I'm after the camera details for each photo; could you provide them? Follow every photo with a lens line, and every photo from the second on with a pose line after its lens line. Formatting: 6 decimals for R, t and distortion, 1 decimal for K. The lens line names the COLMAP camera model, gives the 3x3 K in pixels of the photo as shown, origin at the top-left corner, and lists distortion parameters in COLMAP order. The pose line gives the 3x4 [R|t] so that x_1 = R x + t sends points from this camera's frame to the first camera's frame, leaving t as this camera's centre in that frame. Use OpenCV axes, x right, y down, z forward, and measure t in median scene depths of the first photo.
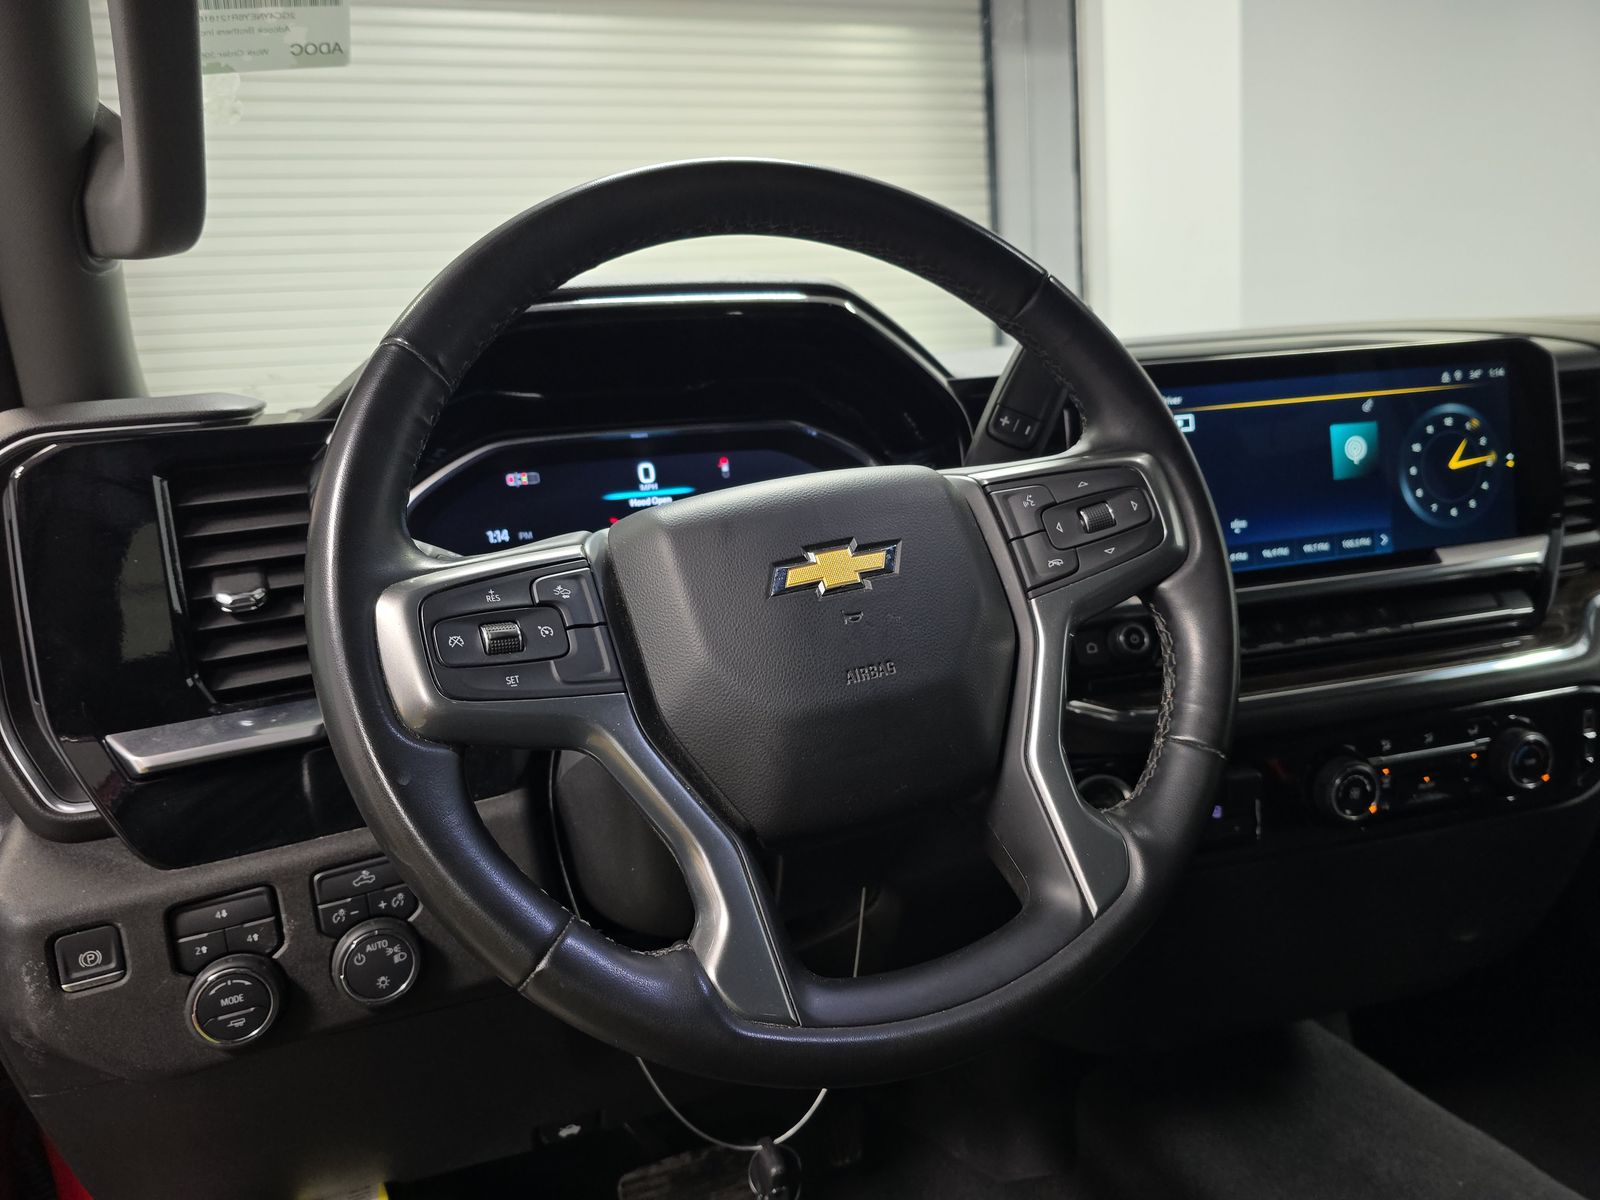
lens RADIAL K [[1101.9, 0, 800.0], [0, 1101.9, 600.0], [0, 0, 1]] dist [0.008287, -0.001020]
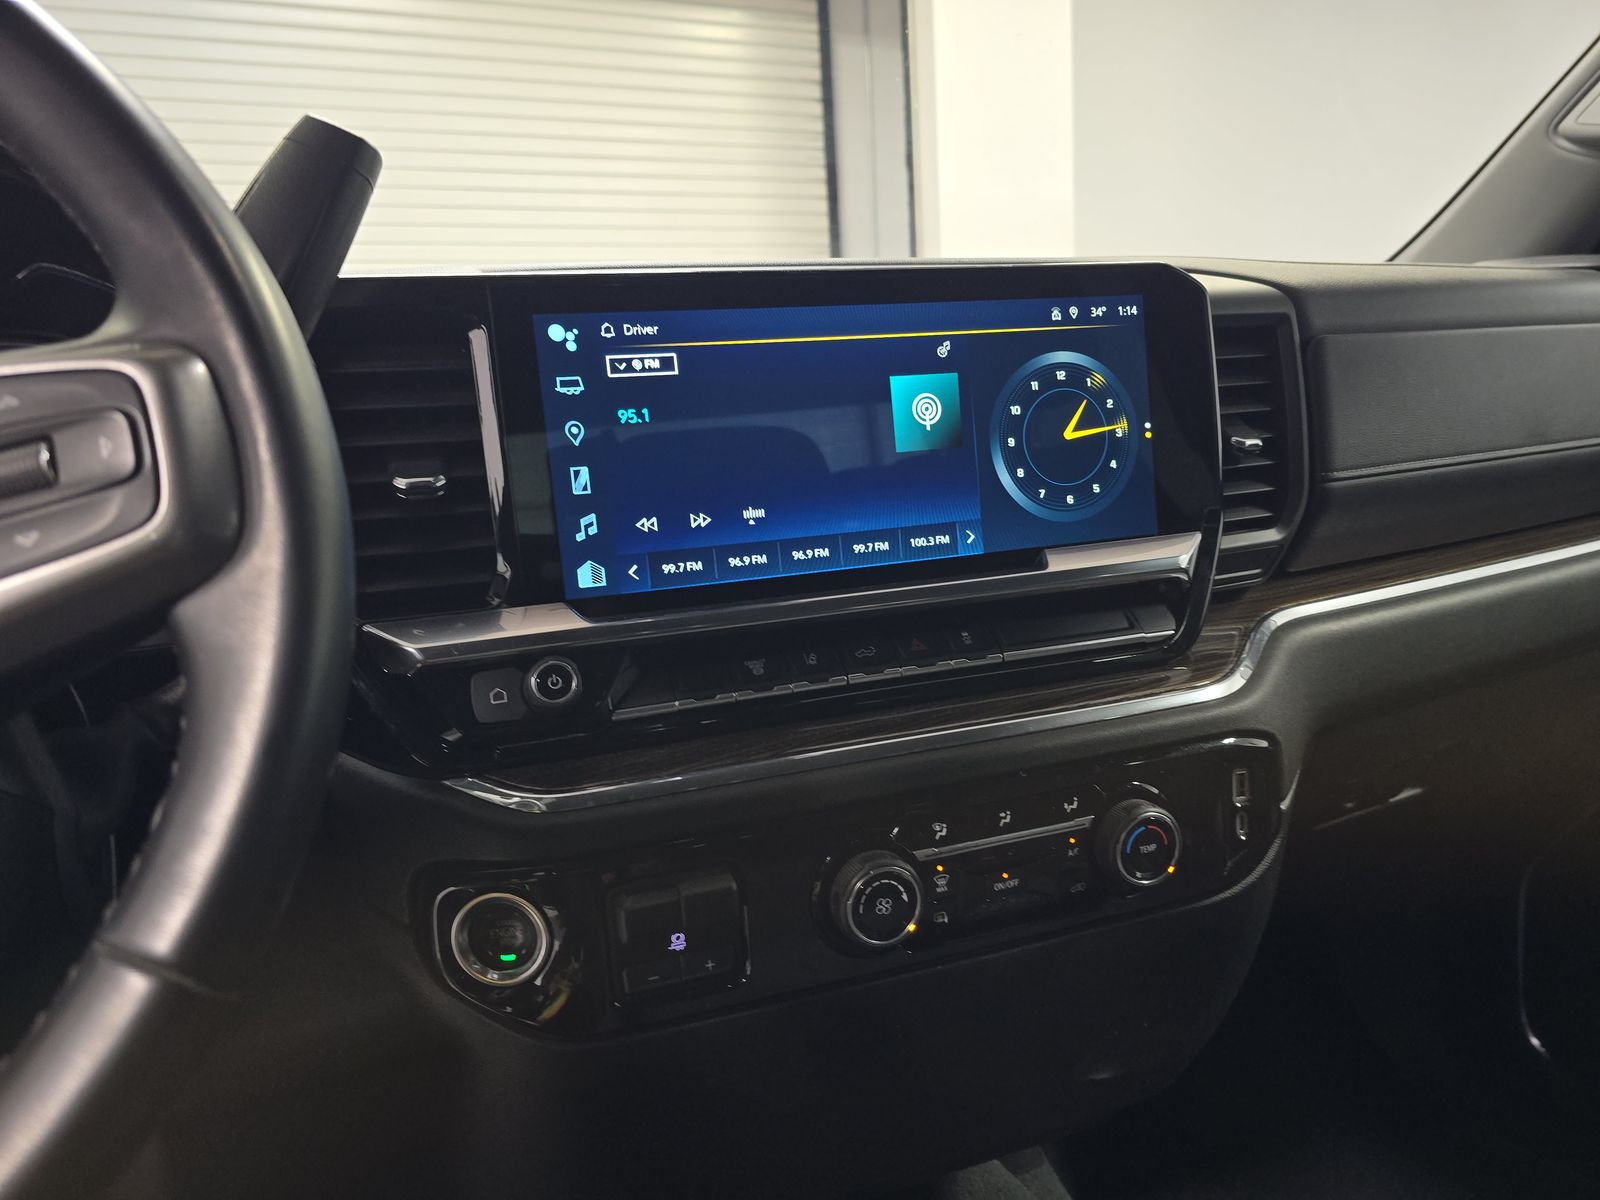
lens RADIAL K [[1068.8, 0, 800.0], [0, 1068.8, 600.0], [0, 0, 1]] dist [0.061700, -0.050433]
pose [[0.995696, -0.000423, 0.092677, 0.350356], [0.000614, 0.999998, -0.002031, -0.011590], [-0.092676, 0.002079, 0.995694, 0.309580]]
